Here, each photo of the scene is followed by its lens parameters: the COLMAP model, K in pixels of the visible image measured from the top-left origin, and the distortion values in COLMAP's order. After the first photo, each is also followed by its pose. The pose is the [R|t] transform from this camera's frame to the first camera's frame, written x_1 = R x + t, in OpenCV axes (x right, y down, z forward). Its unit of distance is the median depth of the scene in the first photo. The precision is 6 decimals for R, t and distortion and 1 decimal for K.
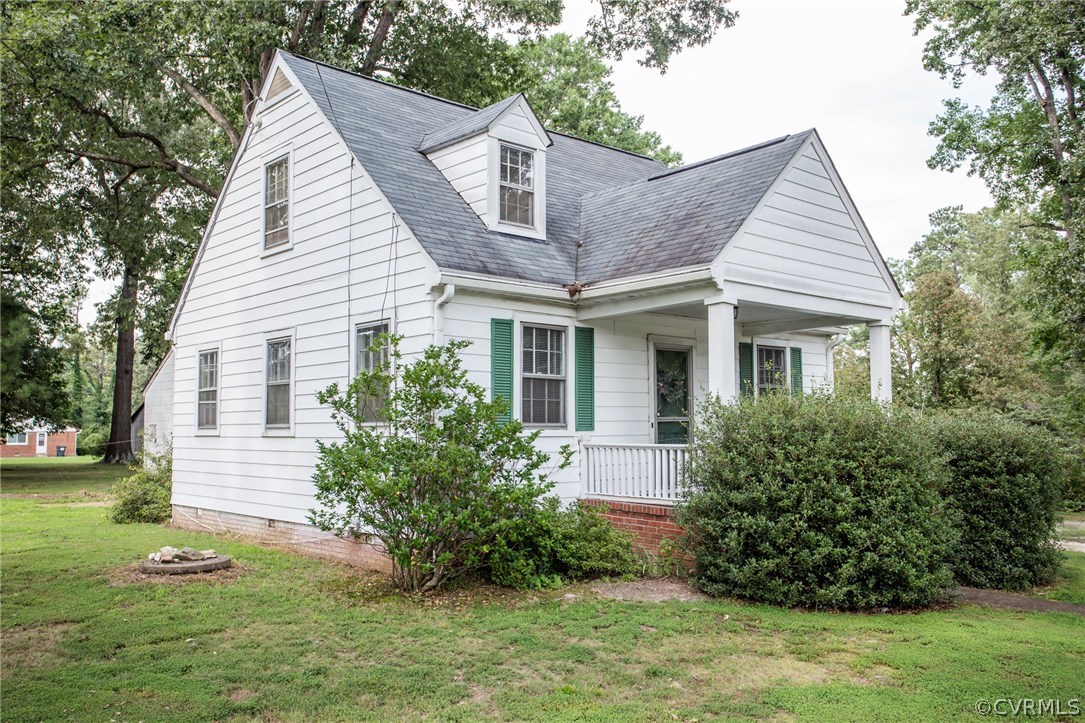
lens RADIAL K [[921.1, 0, 536.2], [0, 921.1, 362.8], [0, 0, 1]] dist [0.018728, 0.003285]
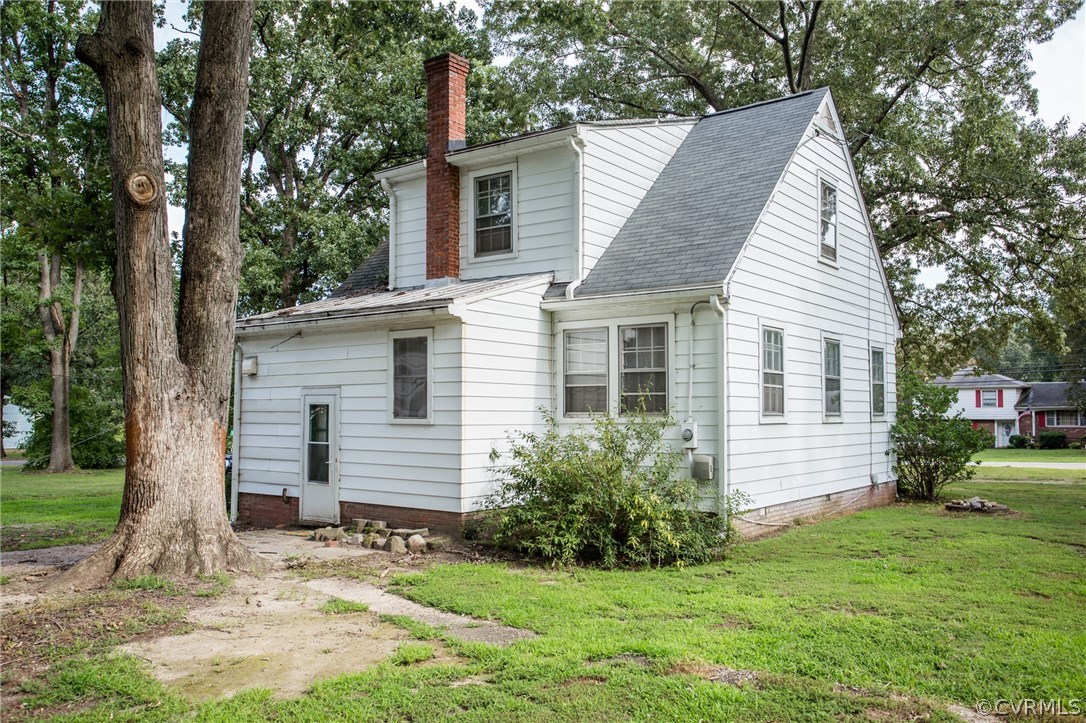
lens RADIAL K [[925.5, 0, 548.1], [0, 925.5, 370.5], [0, 0, 1]] dist [-0.023799, 0.077660]
pose [[-0.219686, 0.050940, 0.974240, -1.452938], [-0.069341, 0.995295, -0.067676, 0.127221], [-0.973103, -0.082422, -0.215120, 1.726557]]
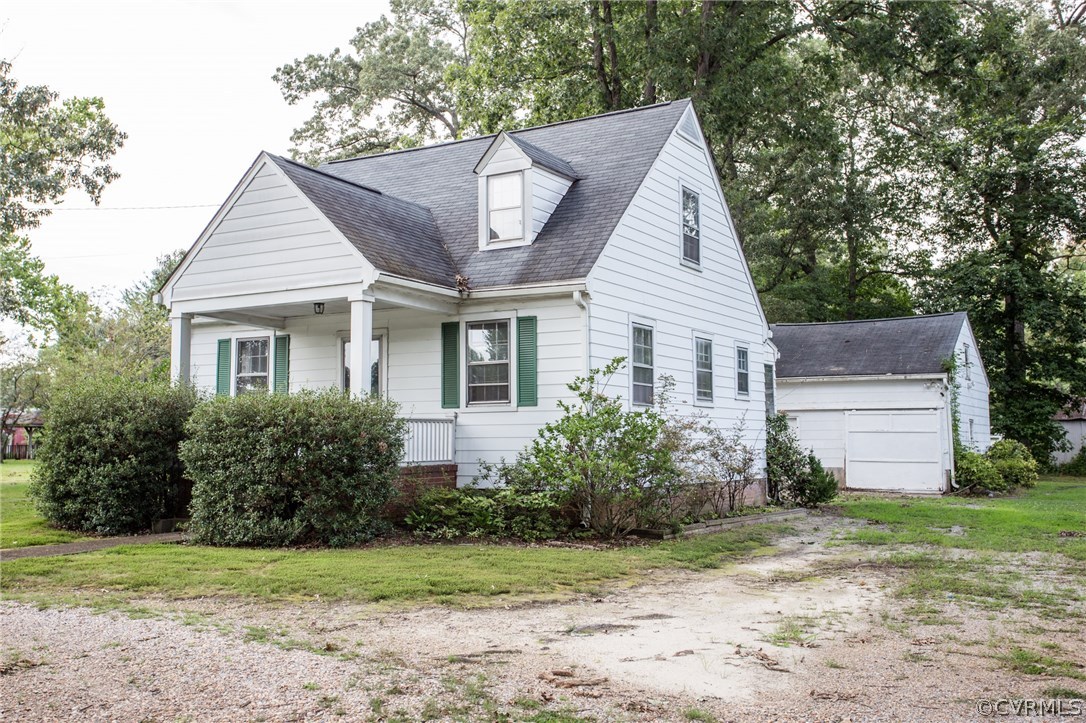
lens RADIAL K [[1107.8, 0, 514.9], [0, 1107.8, 355.2], [0, 0, 1]] dist [0.015394, 0.000000]
pose [[0.289468, -0.075546, -0.954202, 1.635299], [0.068863, 0.995941, -0.057960, 0.103760], [0.954707, -0.048931, 0.293495, 0.838707]]
